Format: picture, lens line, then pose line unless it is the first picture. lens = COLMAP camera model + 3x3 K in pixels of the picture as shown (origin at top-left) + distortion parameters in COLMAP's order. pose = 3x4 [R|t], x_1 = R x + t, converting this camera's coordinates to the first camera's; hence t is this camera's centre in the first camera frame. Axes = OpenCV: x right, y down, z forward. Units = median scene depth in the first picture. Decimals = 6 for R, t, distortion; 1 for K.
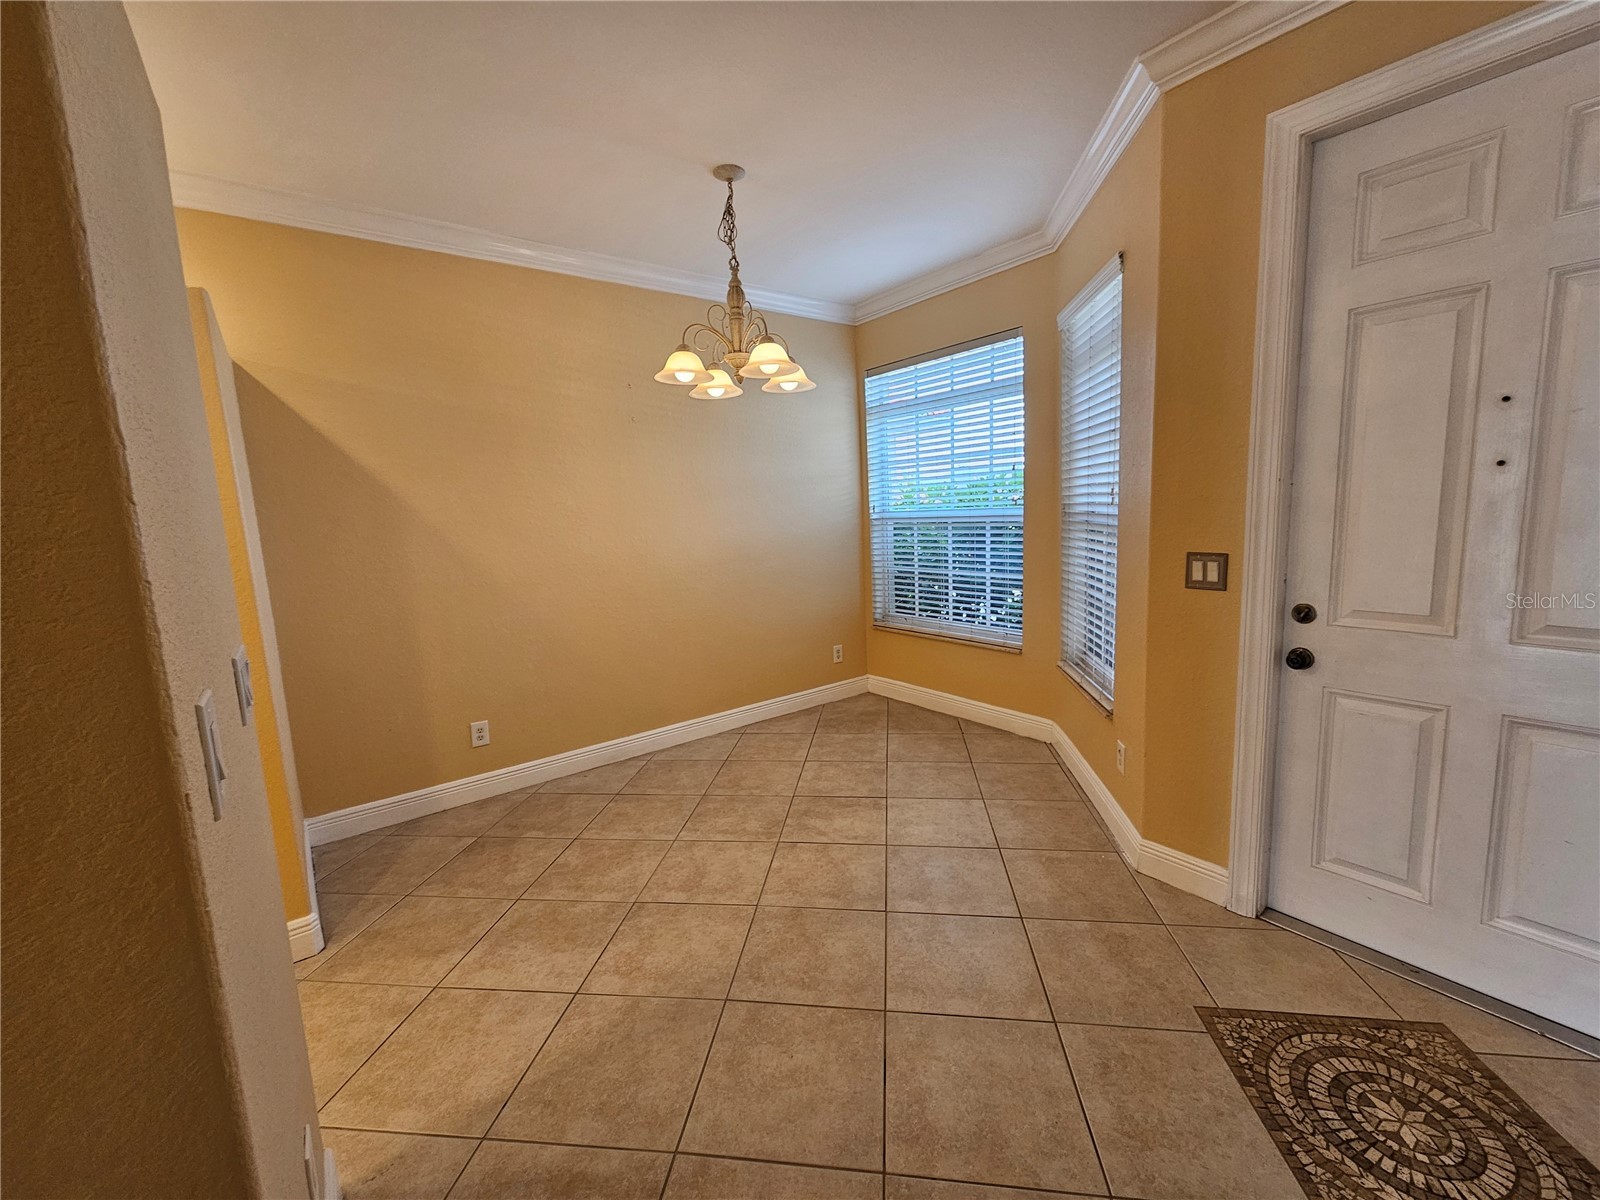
lens RADIAL K [[700.0, 0, 771.9], [0, 700.0, 603.5], [0, 0, 1]] dist [0.003388, 0.000650]
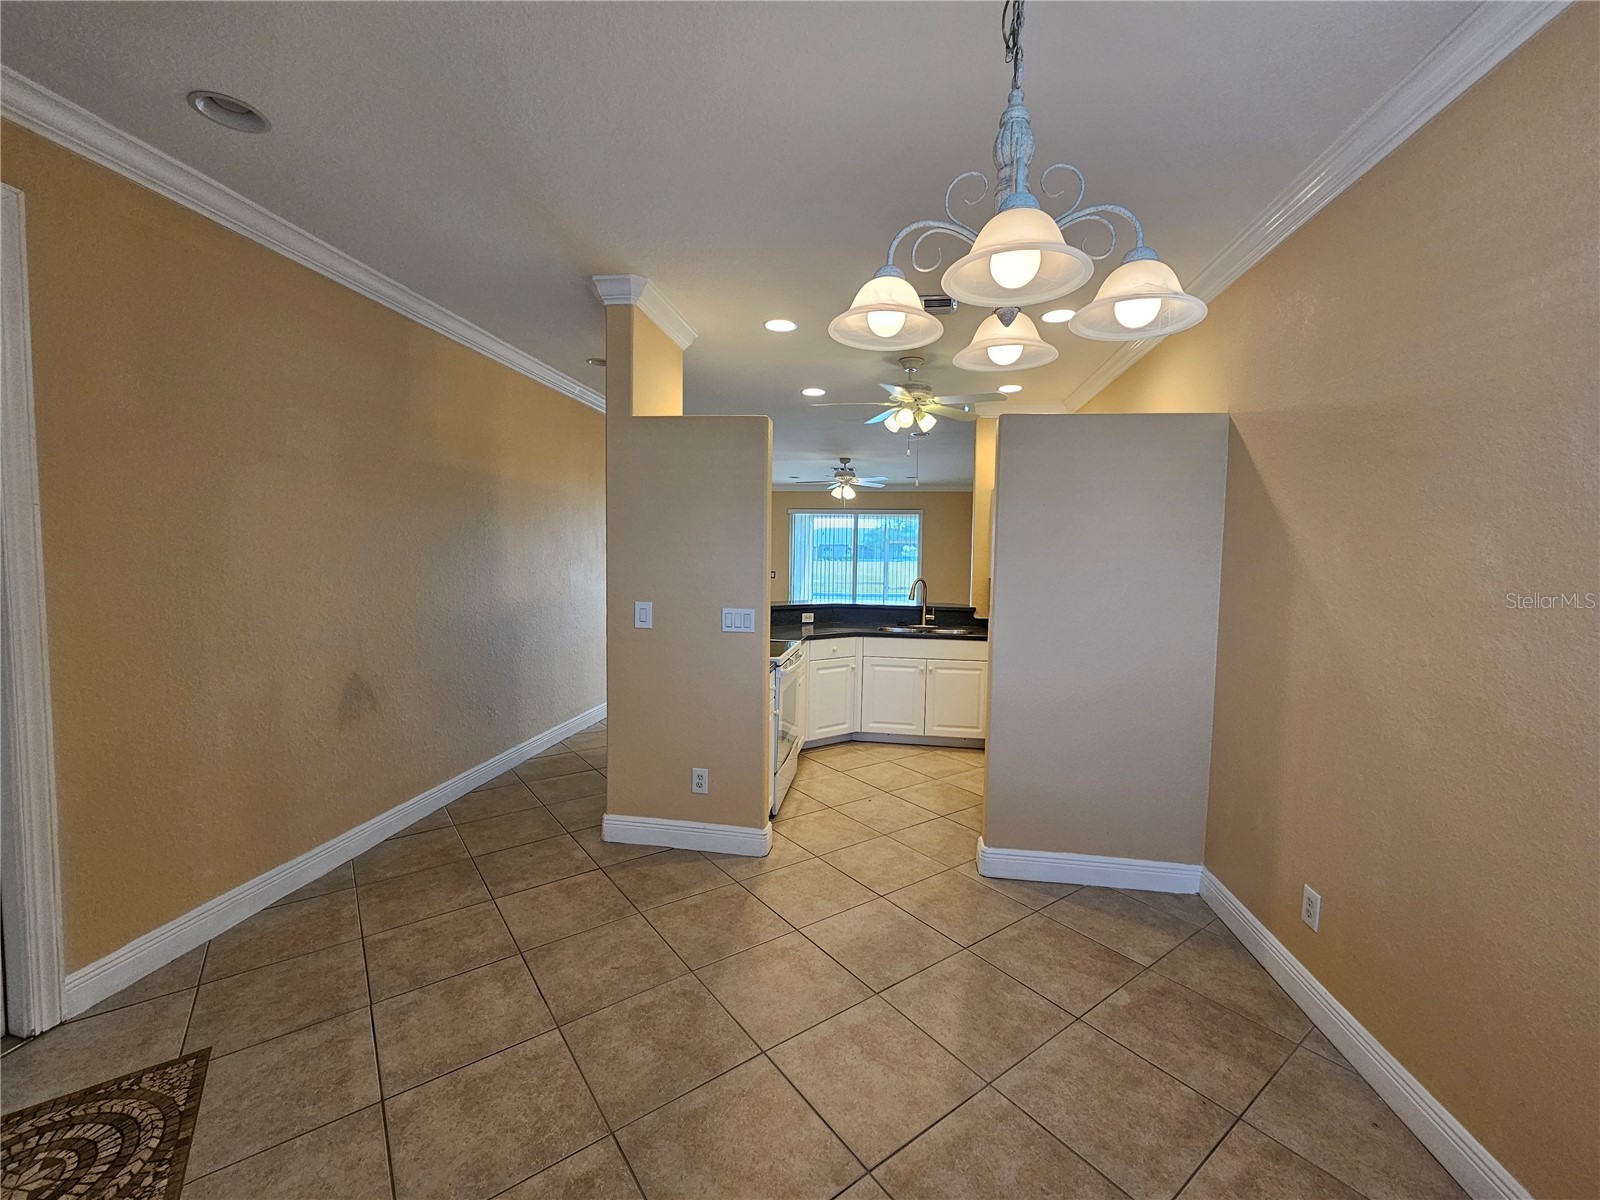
lens RADIAL K [[655.9, 0, 801.9], [0, 655.9, 597.6], [0, 0, 1]] dist [0.000314, 0.001194]
pose [[-0.701111, 0.076673, -0.708918, 0.519574], [-0.084194, 0.978346, 0.189080, -0.273346], [0.708064, 0.192253, -0.679474, 1.675821]]
